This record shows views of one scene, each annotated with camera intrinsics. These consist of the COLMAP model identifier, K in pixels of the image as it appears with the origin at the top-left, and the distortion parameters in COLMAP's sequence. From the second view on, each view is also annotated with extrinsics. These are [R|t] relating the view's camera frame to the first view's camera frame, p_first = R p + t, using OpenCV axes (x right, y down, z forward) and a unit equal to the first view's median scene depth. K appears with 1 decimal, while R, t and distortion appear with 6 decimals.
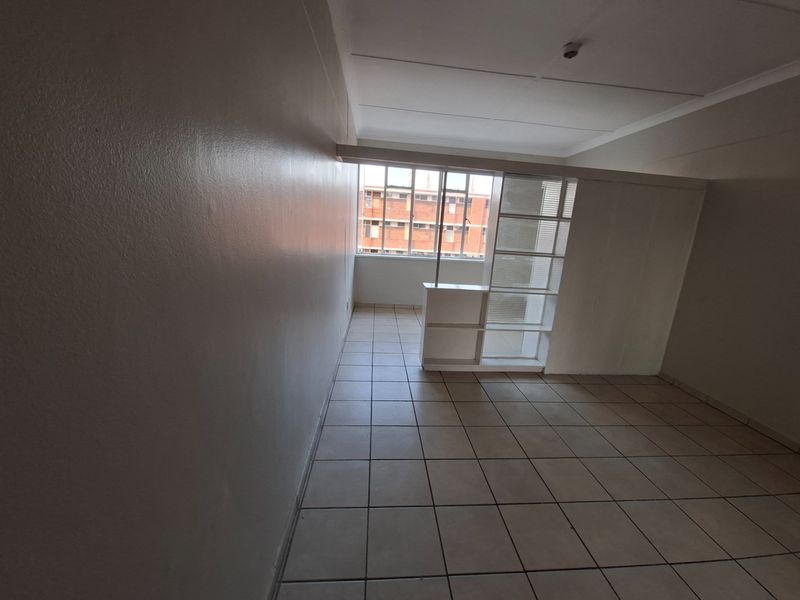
lens RADIAL K [[322.7, 0, 412.5], [0, 322.7, 297.4], [0, 0, 1]] dist [-0.006832, -0.000481]
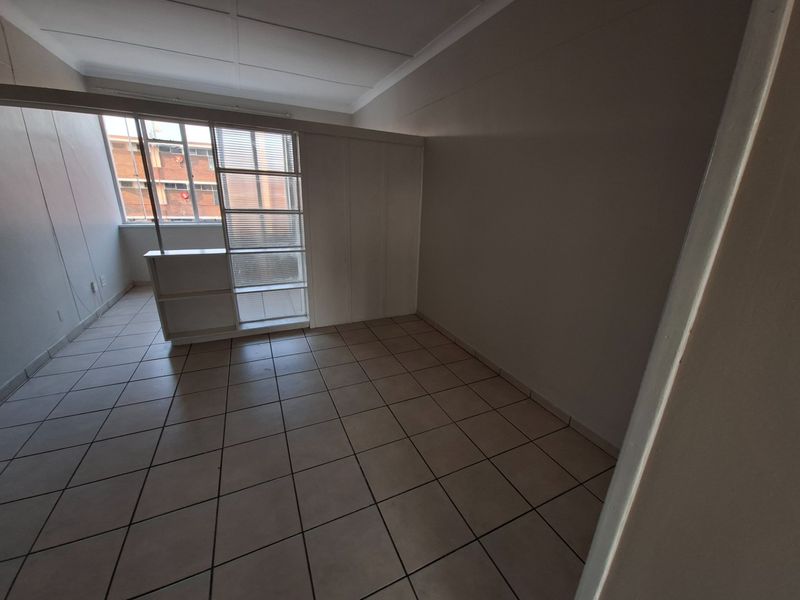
lens RADIAL K [[322.7, 0, 412.3], [0, 322.7, 296.2], [0, 0, 1]] dist [-0.006832, -0.000481]
pose [[0.932737, -0.134565, 0.334505, 0.384763], [0.099472, 0.987779, 0.119996, 0.042091], [-0.346564, -0.078650, 0.934723, -0.079235]]
